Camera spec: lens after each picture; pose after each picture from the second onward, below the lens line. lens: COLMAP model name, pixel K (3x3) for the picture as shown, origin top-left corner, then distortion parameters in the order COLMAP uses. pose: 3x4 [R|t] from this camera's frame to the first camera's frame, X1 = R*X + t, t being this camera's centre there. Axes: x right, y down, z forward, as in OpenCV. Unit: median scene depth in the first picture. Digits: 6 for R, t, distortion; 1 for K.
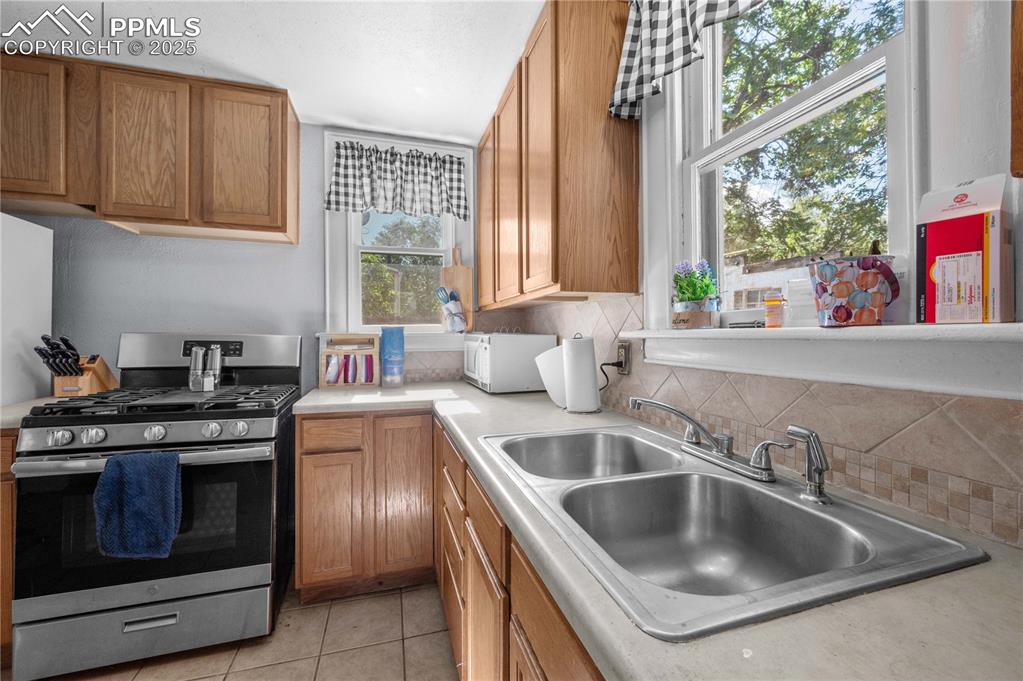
lens RADIAL K [[400.8, 0, 508.4], [0, 400.8, 334.9], [0, 0, 1]] dist [0.001789, 0.000089]
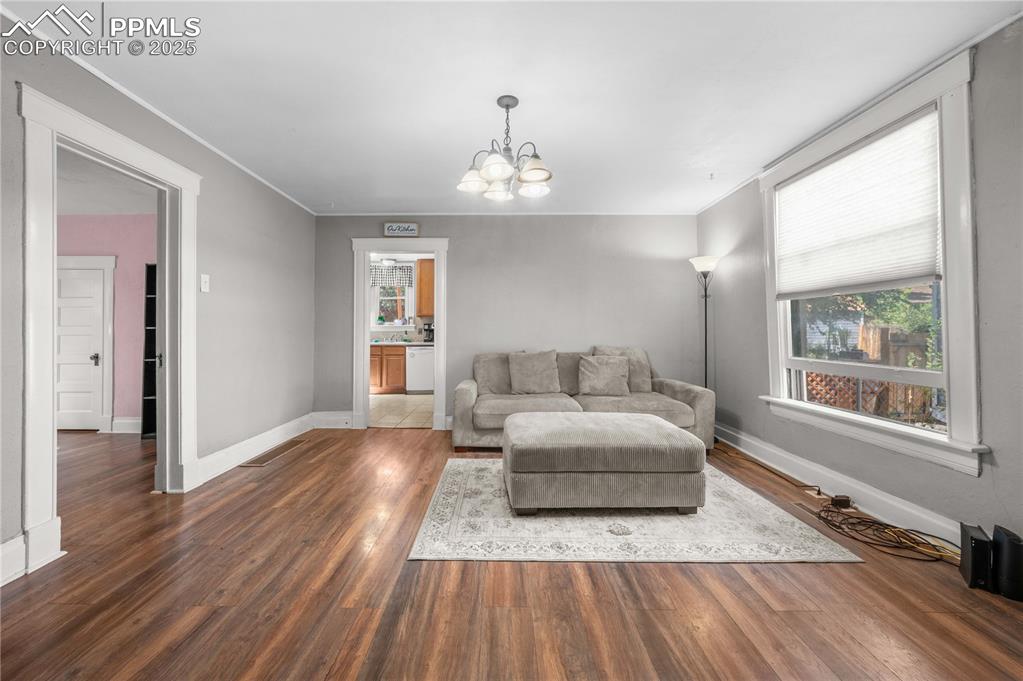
lens RADIAL K [[423.9, 0, 497.4], [0, 423.9, 329.8], [0, 0, 1]] dist [-0.001674, -0.000109]
pose [[0.305422, -0.002755, 0.952213, -3.512276], [0.005583, 0.999984, 0.001102, 0.042639], [-0.952201, 0.004980, 0.305432, -1.848083]]
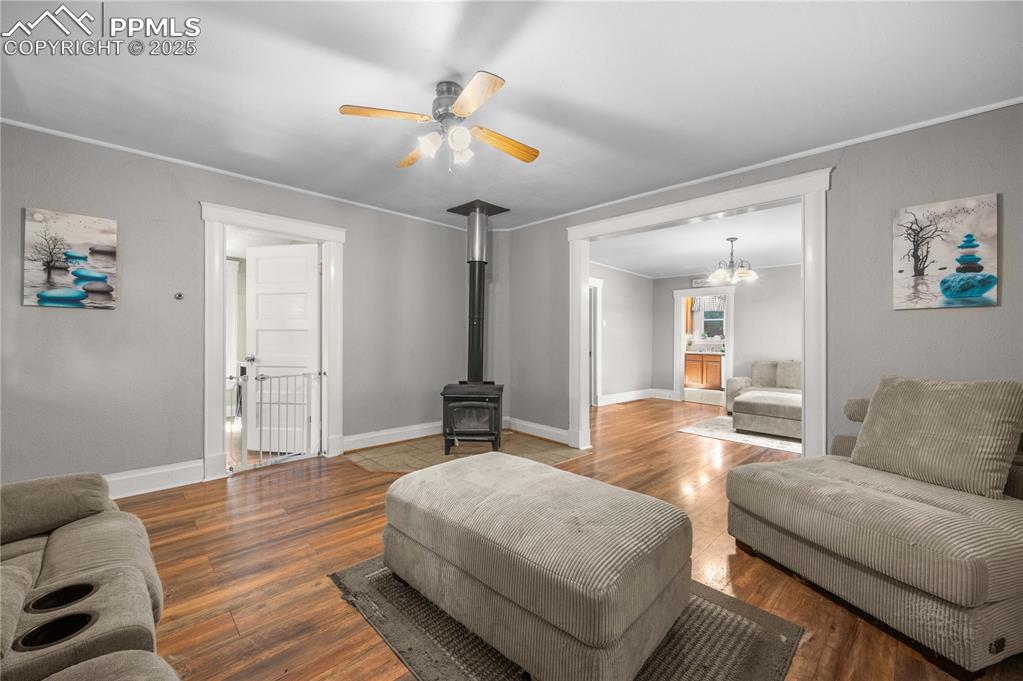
lens RADIAL K [[405.9, 0, 511.2], [0, 405.9, 335.0], [0, 0, 1]] dist [0.002058, 0.000079]
pose [[0.885728, 0.012675, 0.464032, -4.821258], [-0.007544, 0.999888, -0.012912, 0.021398], [-0.464144, 0.007936, 0.885724, -3.211605]]
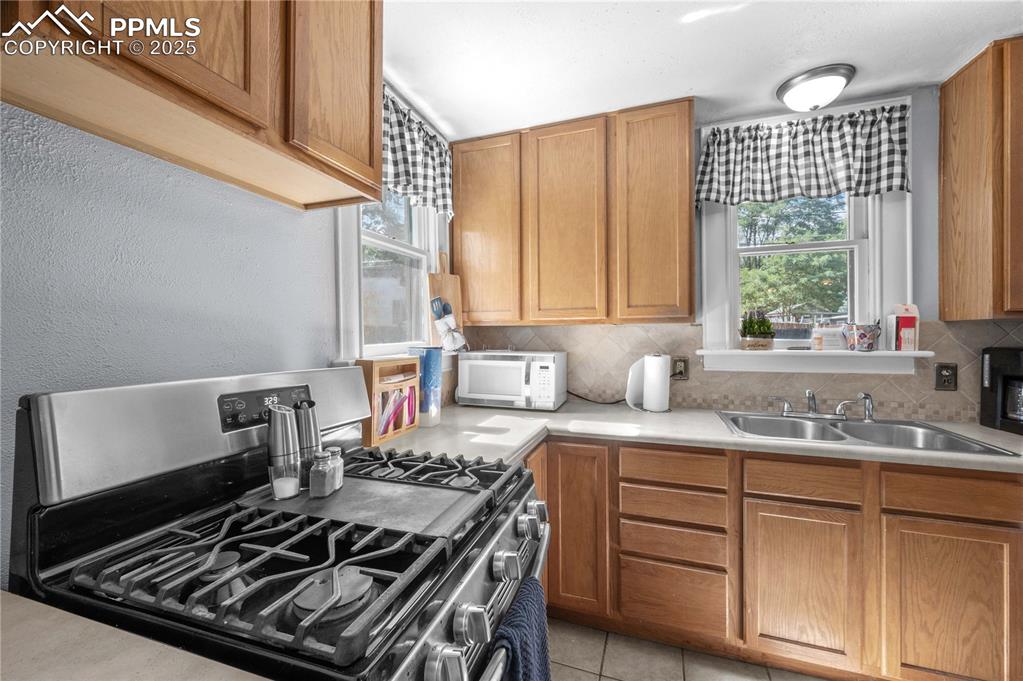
lens RADIAL K [[400.8, 0, 508.4], [0, 400.8, 334.9], [0, 0, 1]] dist [0.001789, 0.000089]
pose [[0.597645, -0.002614, 0.801757, -1.012284], [0.005942, 0.999982, -0.001169, -0.052759], [-0.801739, 0.005462, 0.597649, 0.517206]]
